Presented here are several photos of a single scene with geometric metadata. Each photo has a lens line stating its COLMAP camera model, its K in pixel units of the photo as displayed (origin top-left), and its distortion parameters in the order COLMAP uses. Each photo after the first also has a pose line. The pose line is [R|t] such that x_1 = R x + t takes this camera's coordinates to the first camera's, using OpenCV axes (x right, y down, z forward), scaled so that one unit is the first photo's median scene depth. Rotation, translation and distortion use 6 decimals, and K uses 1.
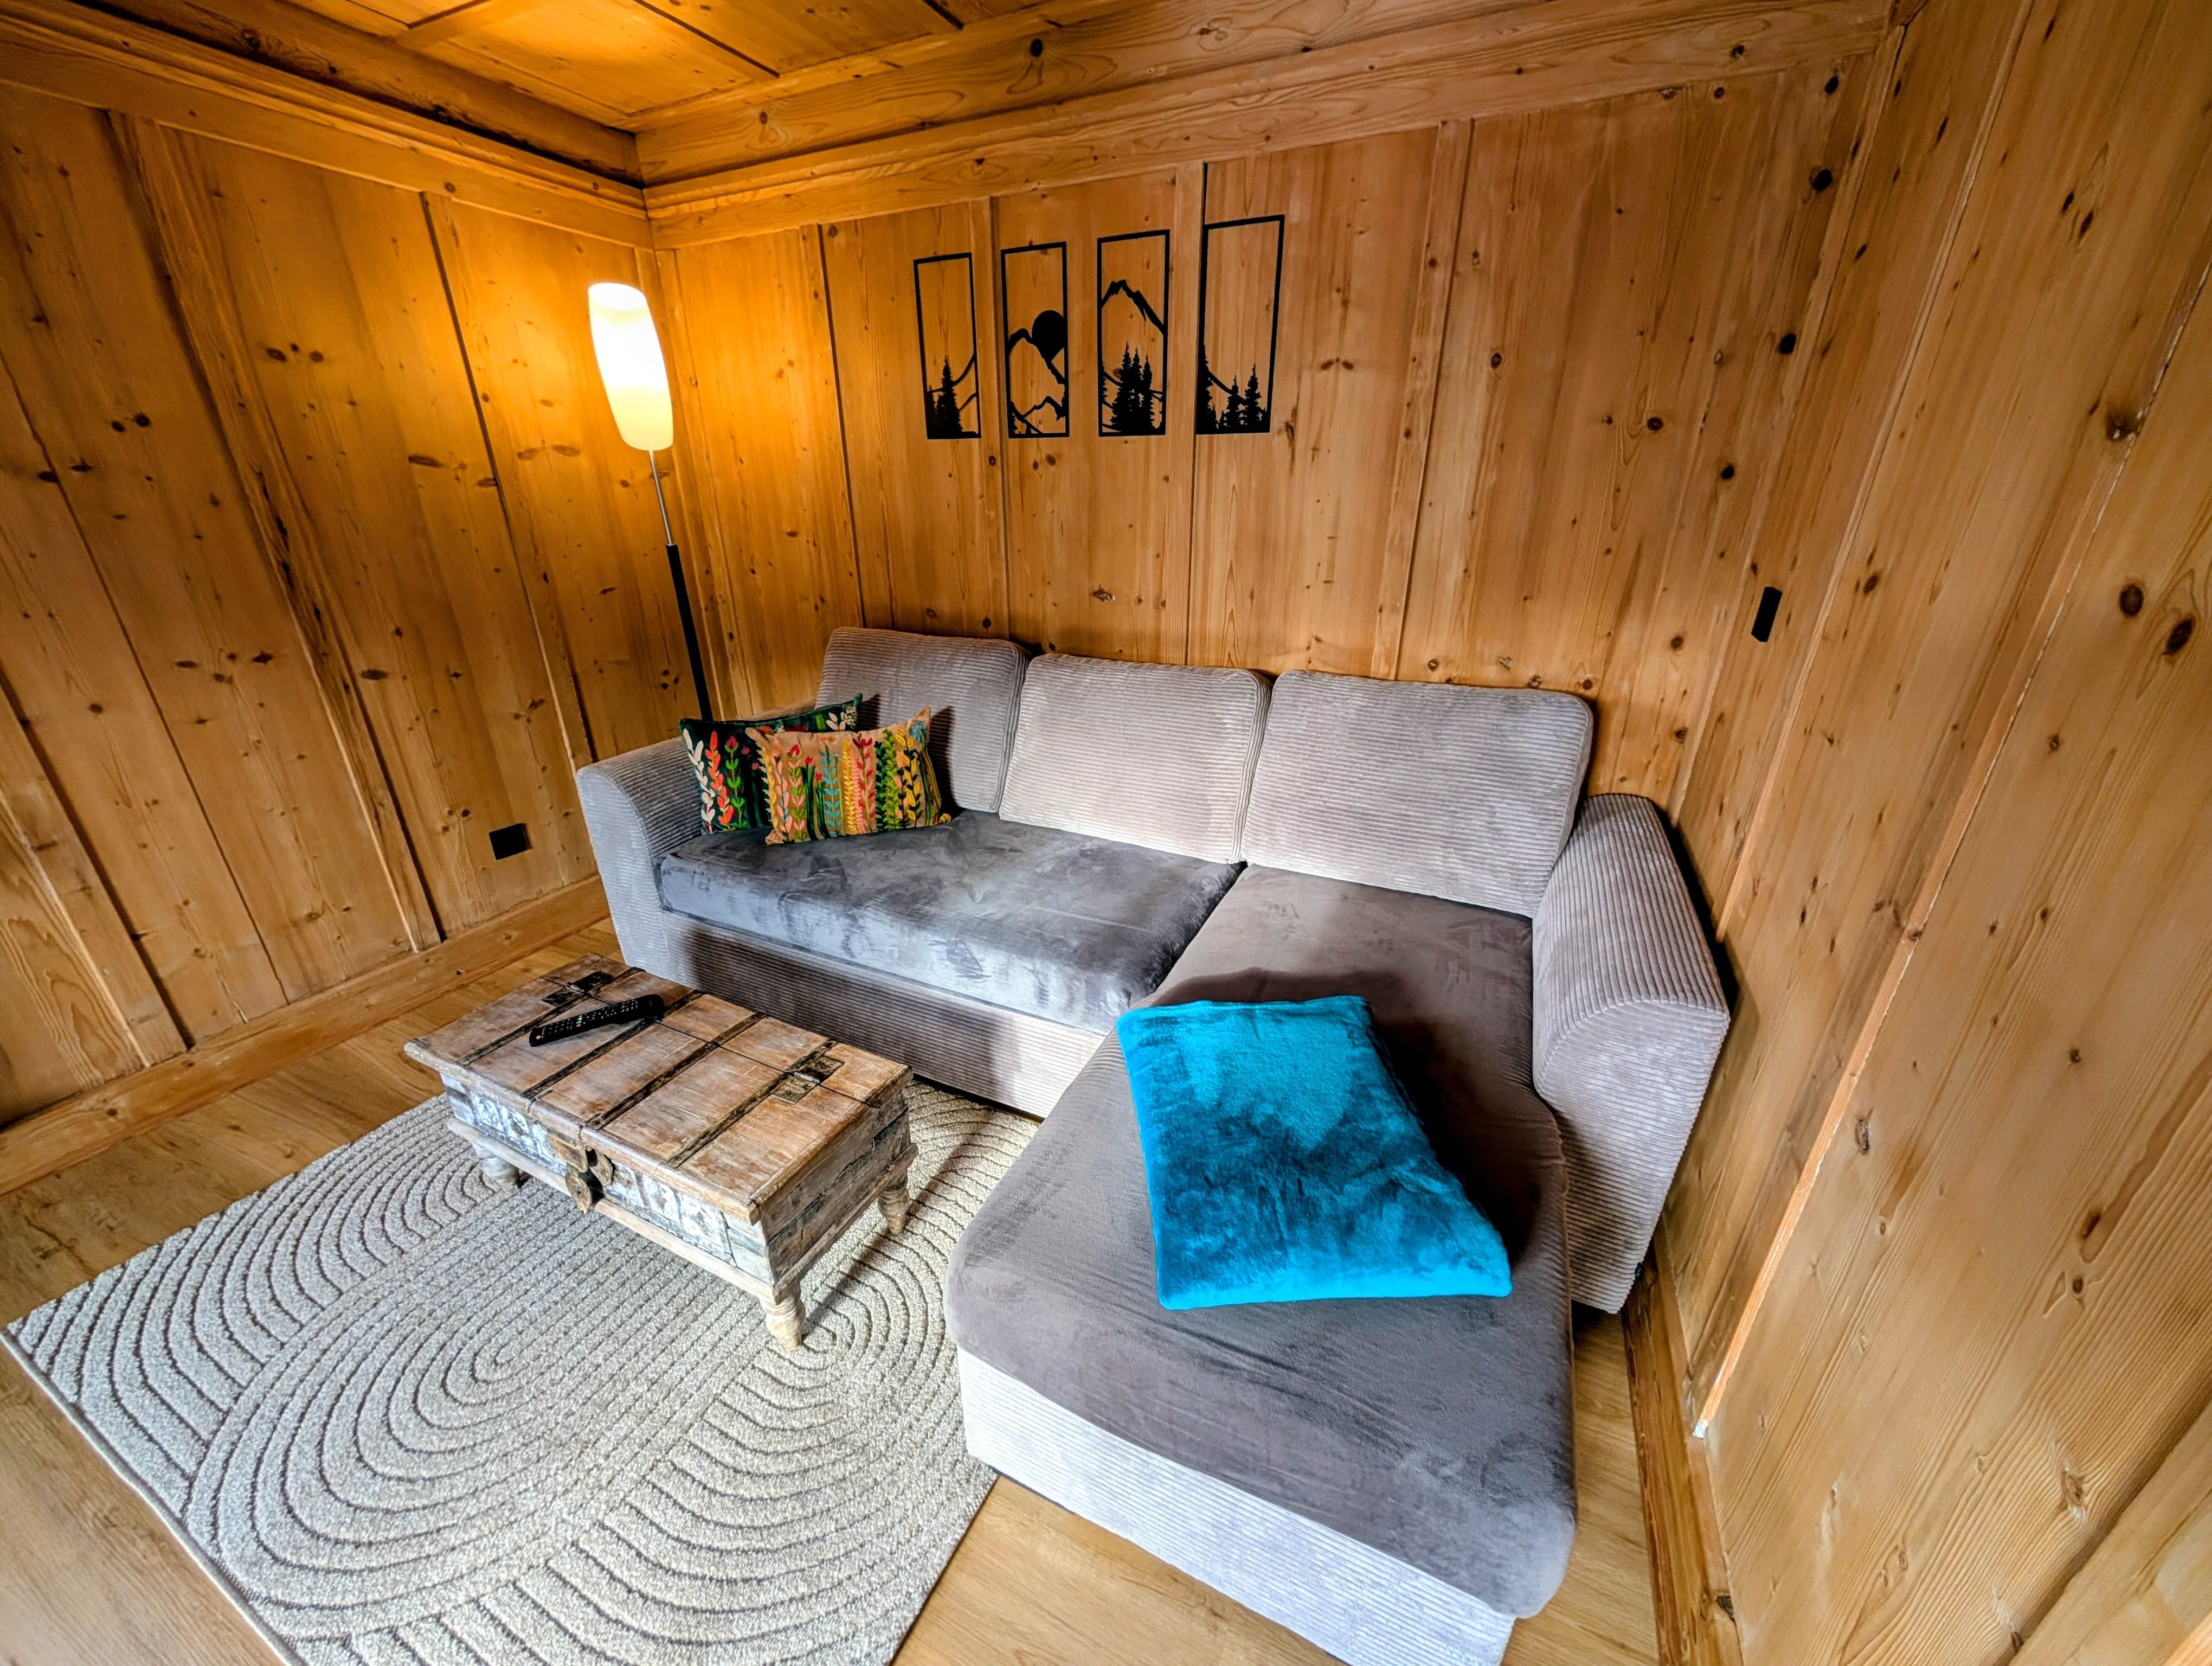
lens RADIAL K [[874.2, 0, 1114.5], [0, 874.2, 832.0], [0, 0, 1]] dist [-0.001286, 0.000084]
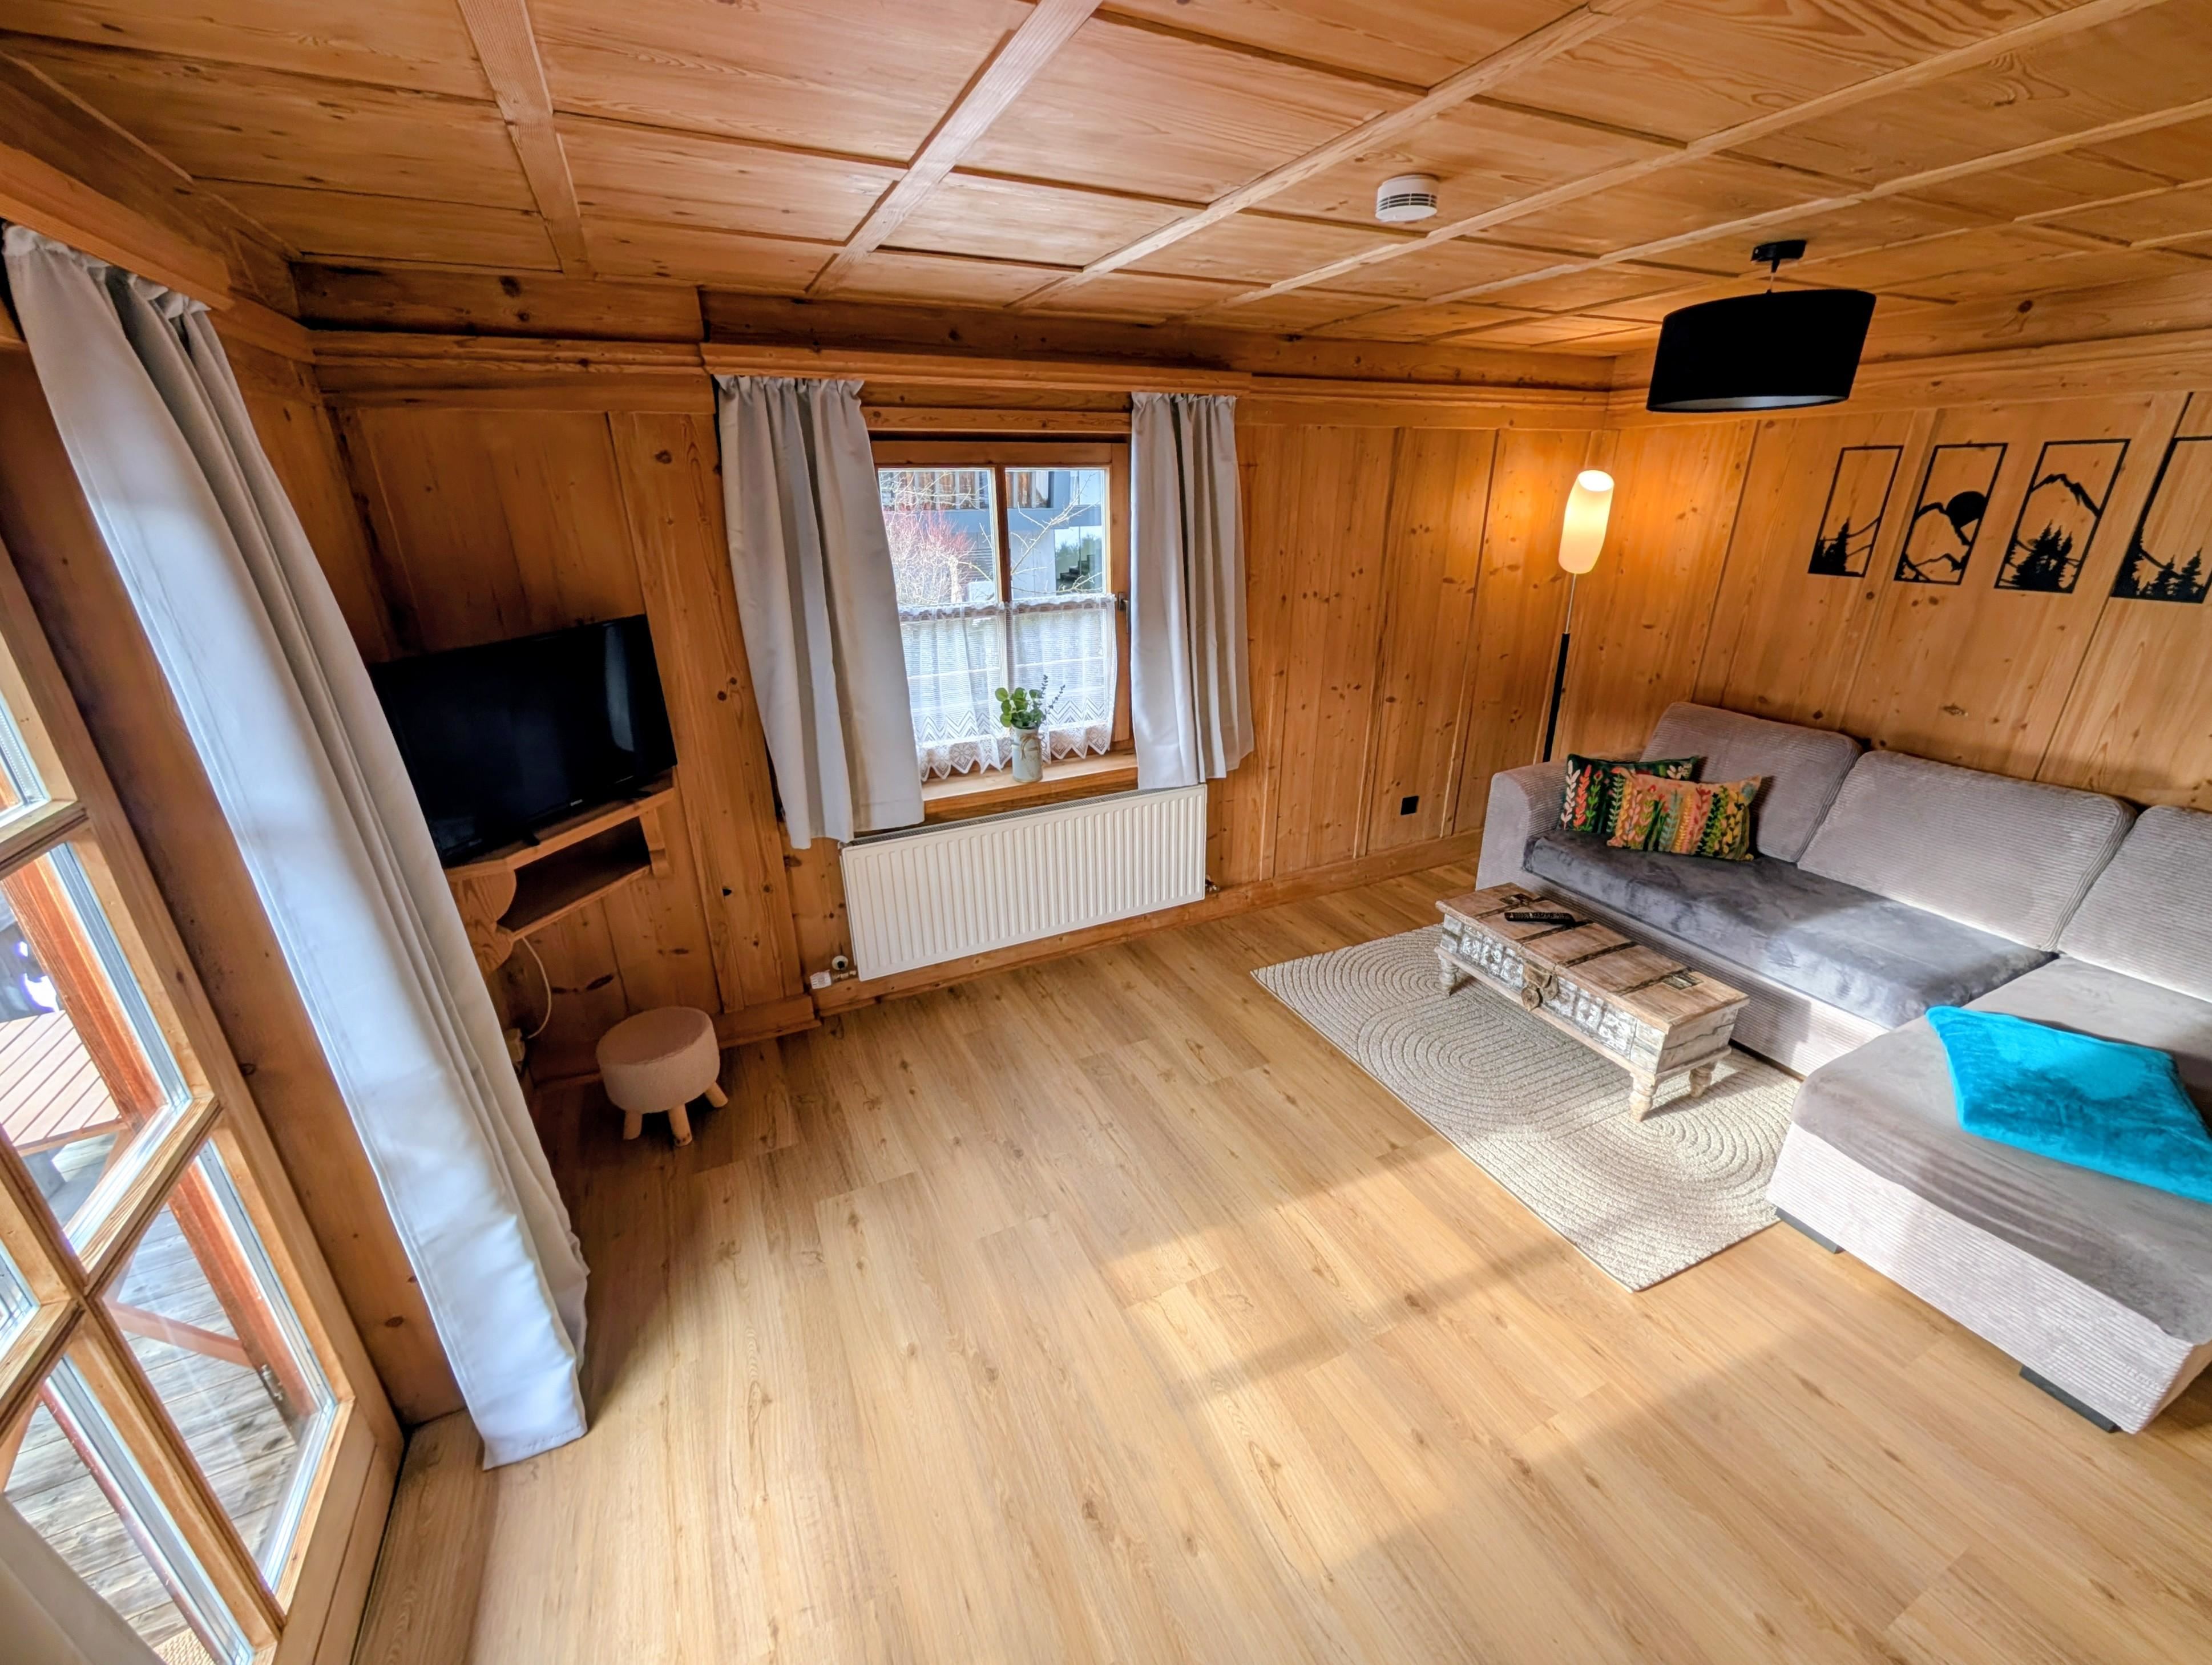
lens RADIAL K [[874.0, 0, 1114.5], [0, 874.0, 831.5], [0, 0, 1]] dist [-0.001286, 0.000084]
pose [[0.765845, 0.224441, -0.602584, -0.151473], [-0.231664, 0.970483, 0.067040, 0.087961], [0.599844, 0.088255, 0.795235, -0.707431]]
